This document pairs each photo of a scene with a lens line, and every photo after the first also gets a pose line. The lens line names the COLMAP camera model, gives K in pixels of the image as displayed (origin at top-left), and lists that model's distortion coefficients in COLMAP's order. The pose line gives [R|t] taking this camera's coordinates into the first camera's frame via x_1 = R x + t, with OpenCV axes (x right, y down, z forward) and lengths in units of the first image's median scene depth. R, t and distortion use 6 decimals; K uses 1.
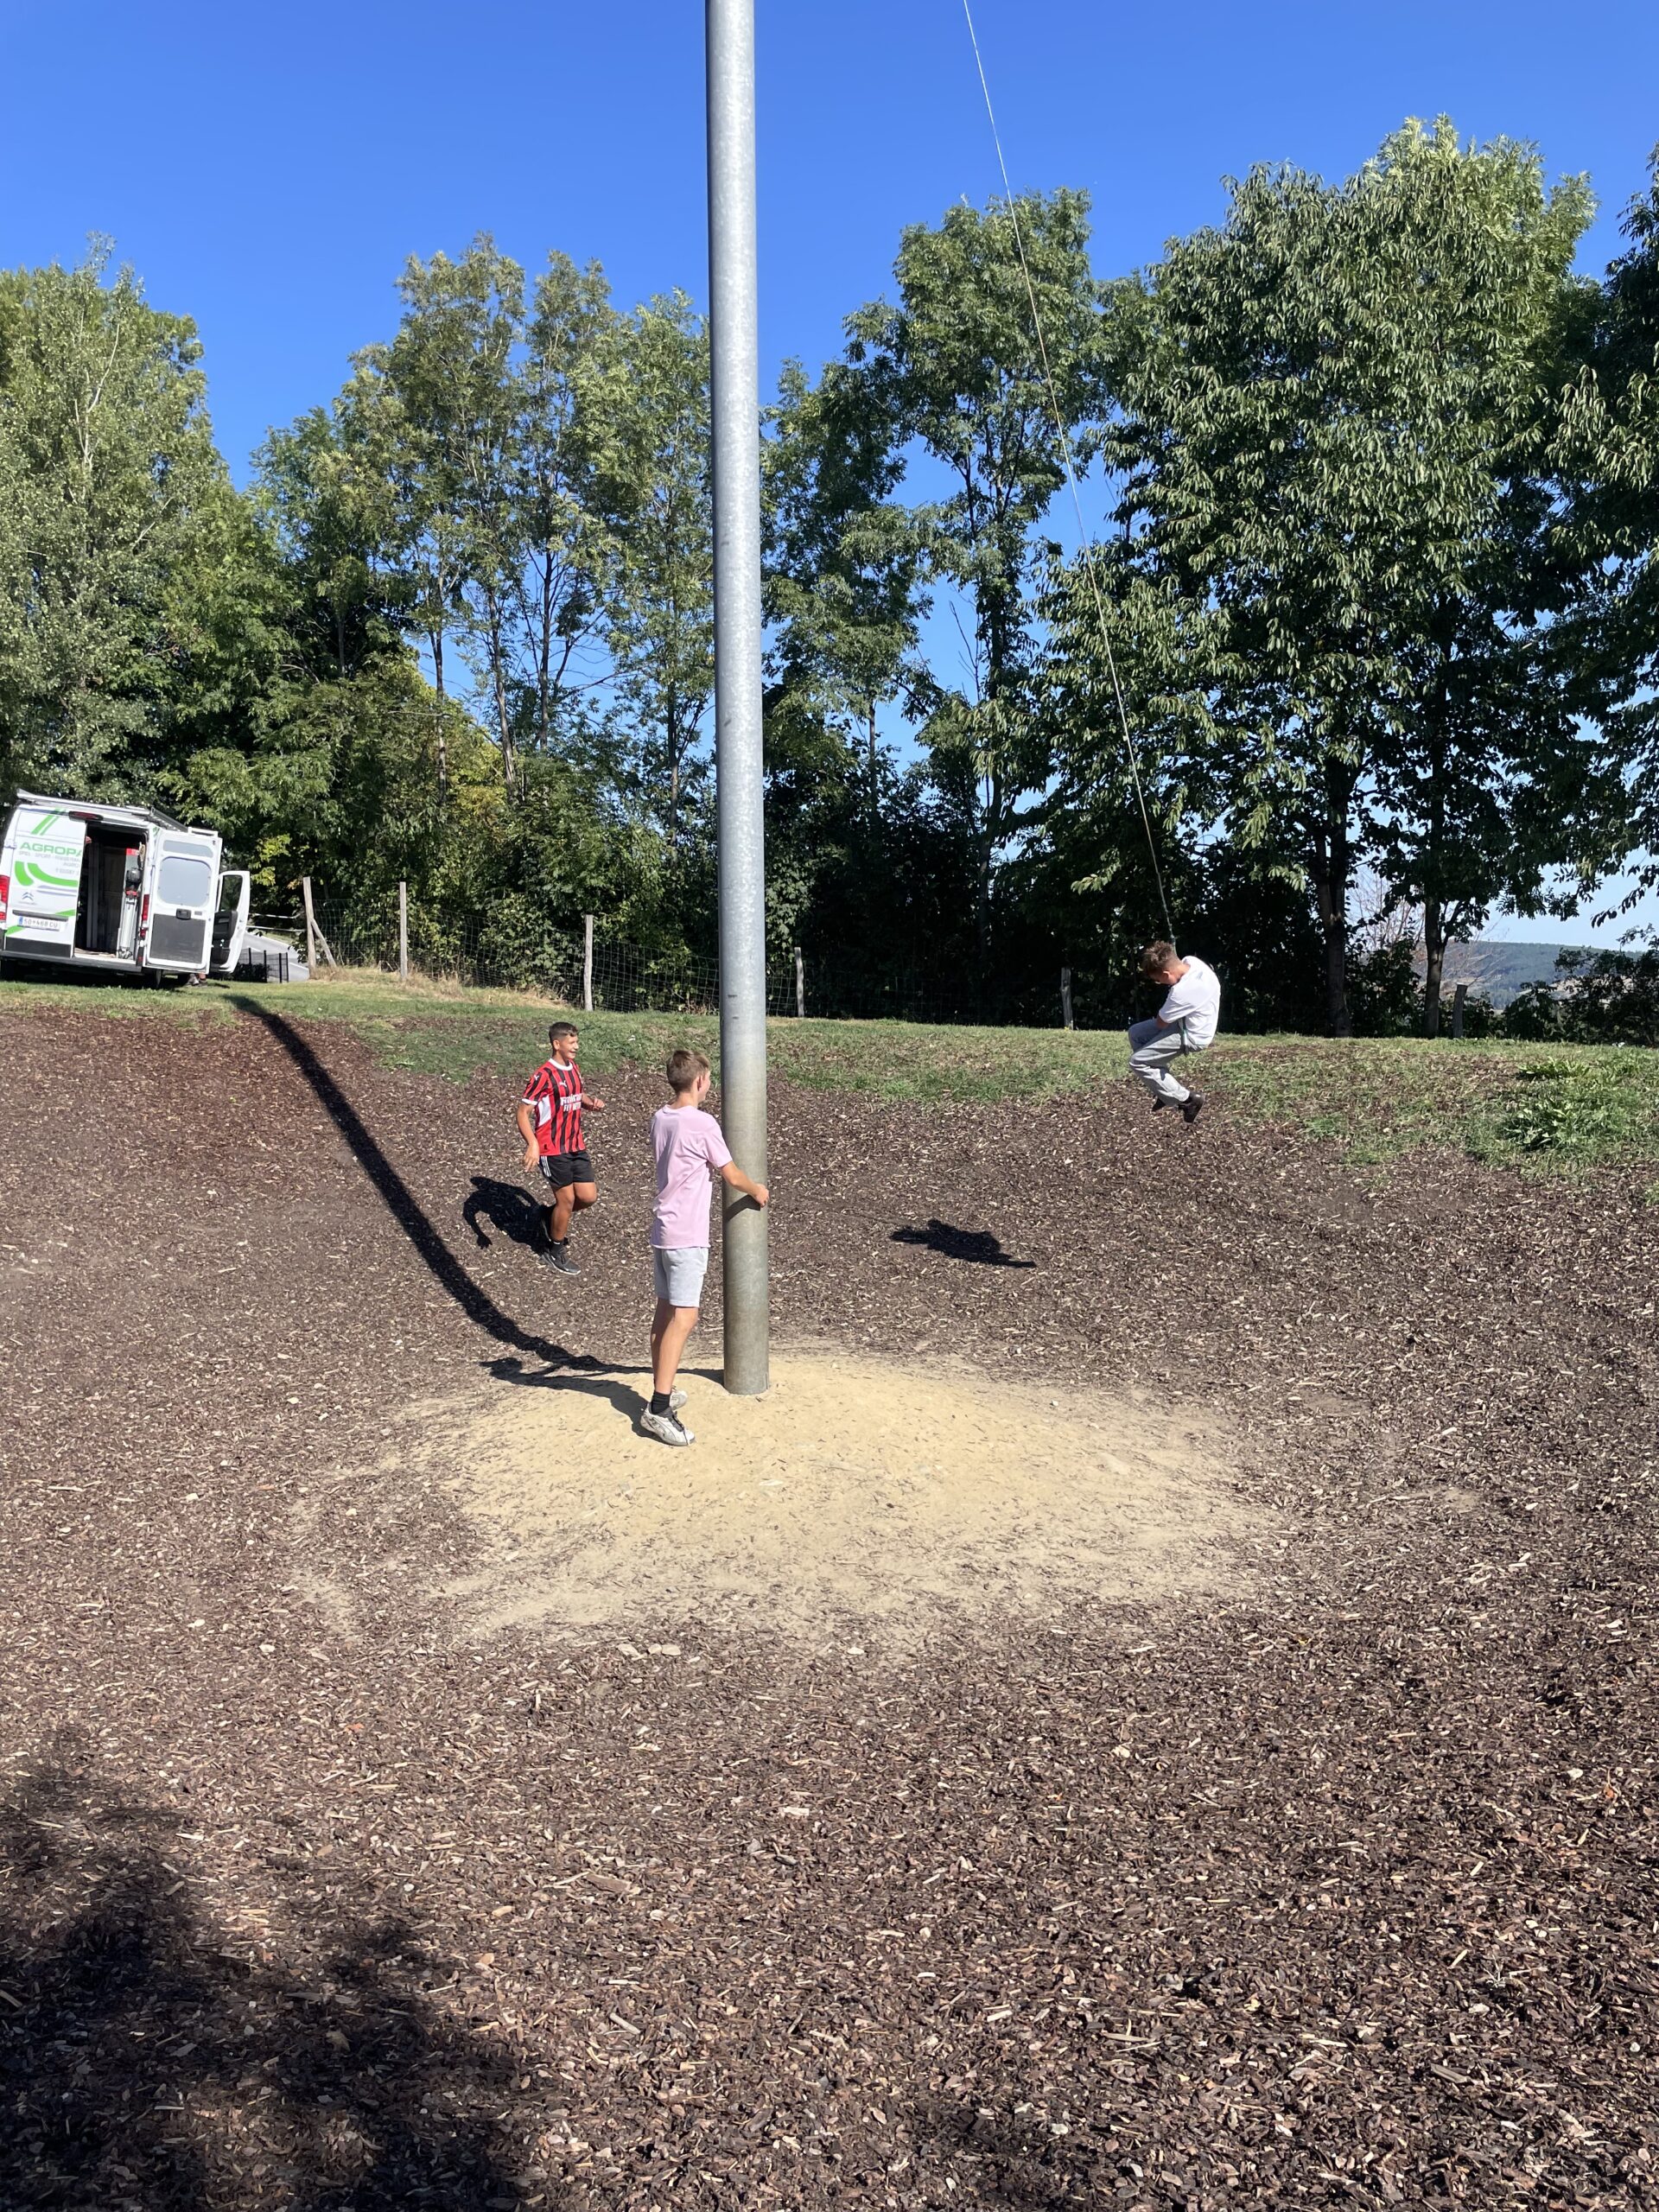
lens RADIAL K [[1651.6, 0, 829.5], [0, 1651.6, 1106.0], [0, 0, 1]] dist [0.005800, -0.000599]
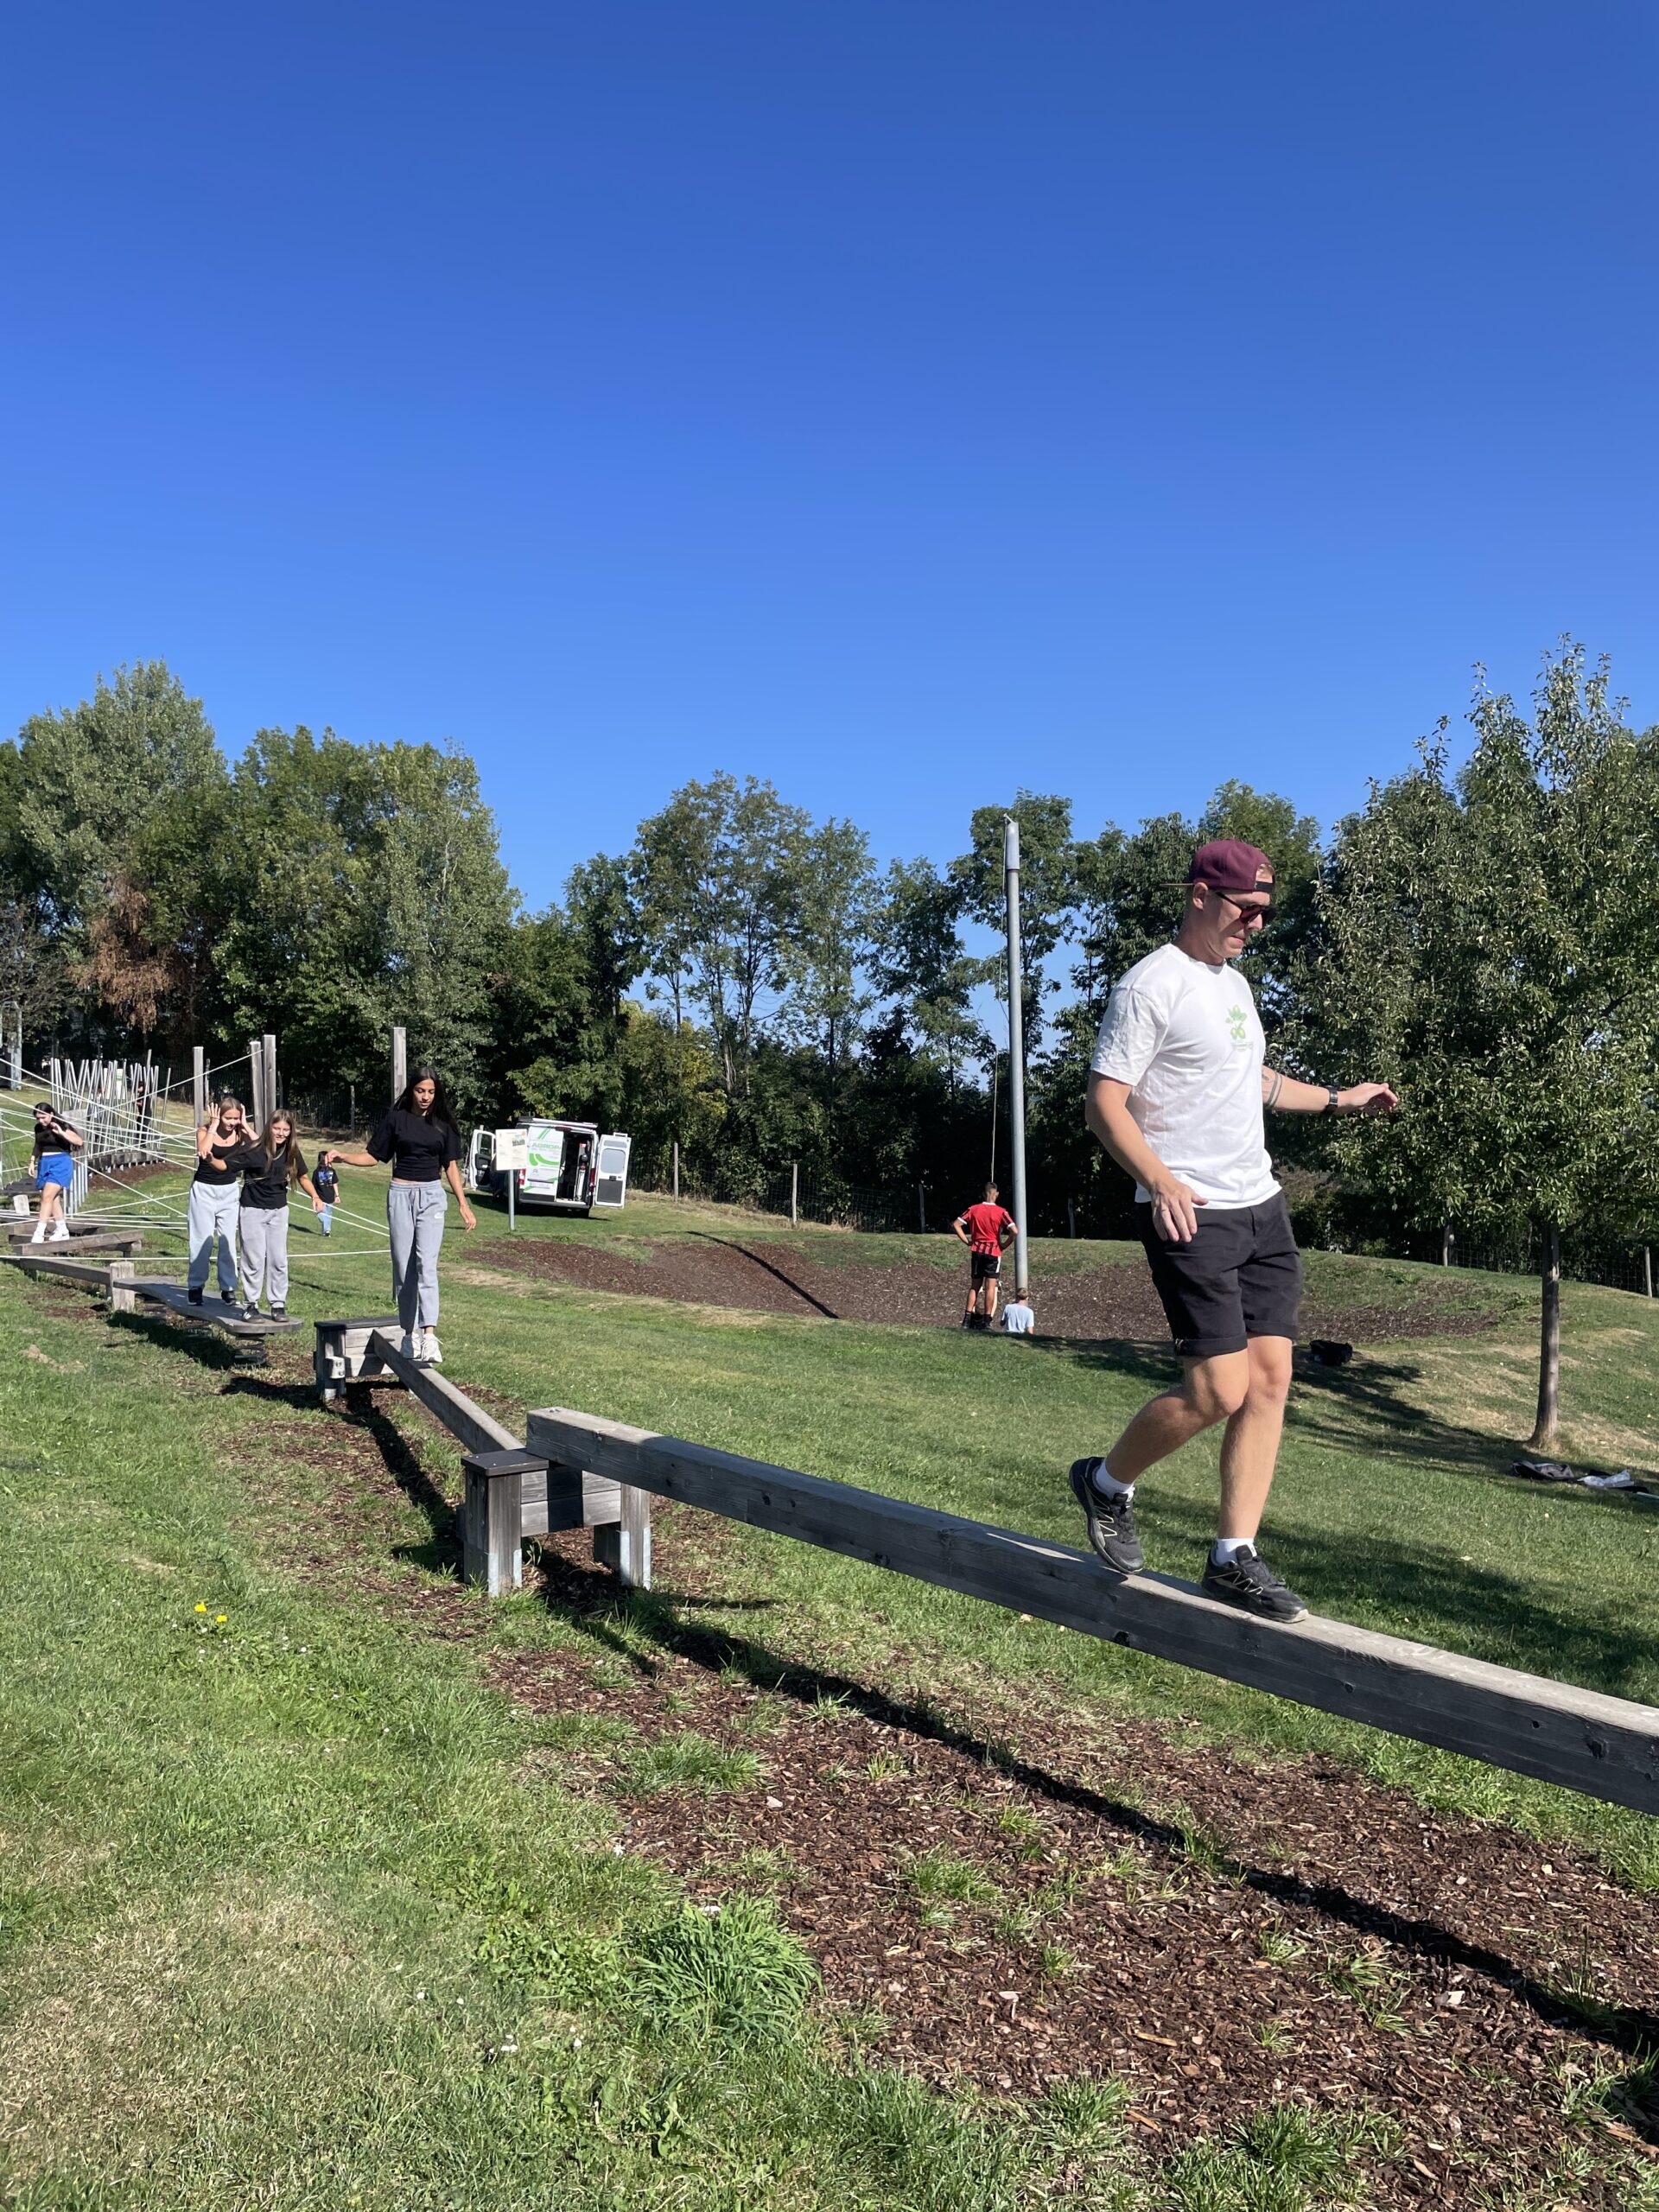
lens RADIAL K [[1641.8, 0, 846.0], [0, 1641.8, 1109.7], [0, 0, 1]] dist [0.026387, -0.011235]
pose [[0.998608, -0.014027, 0.050853, -0.211477], [0.018250, 0.996336, -0.083557, -0.030428], [-0.049494, 0.084369, 0.995205, -0.895270]]
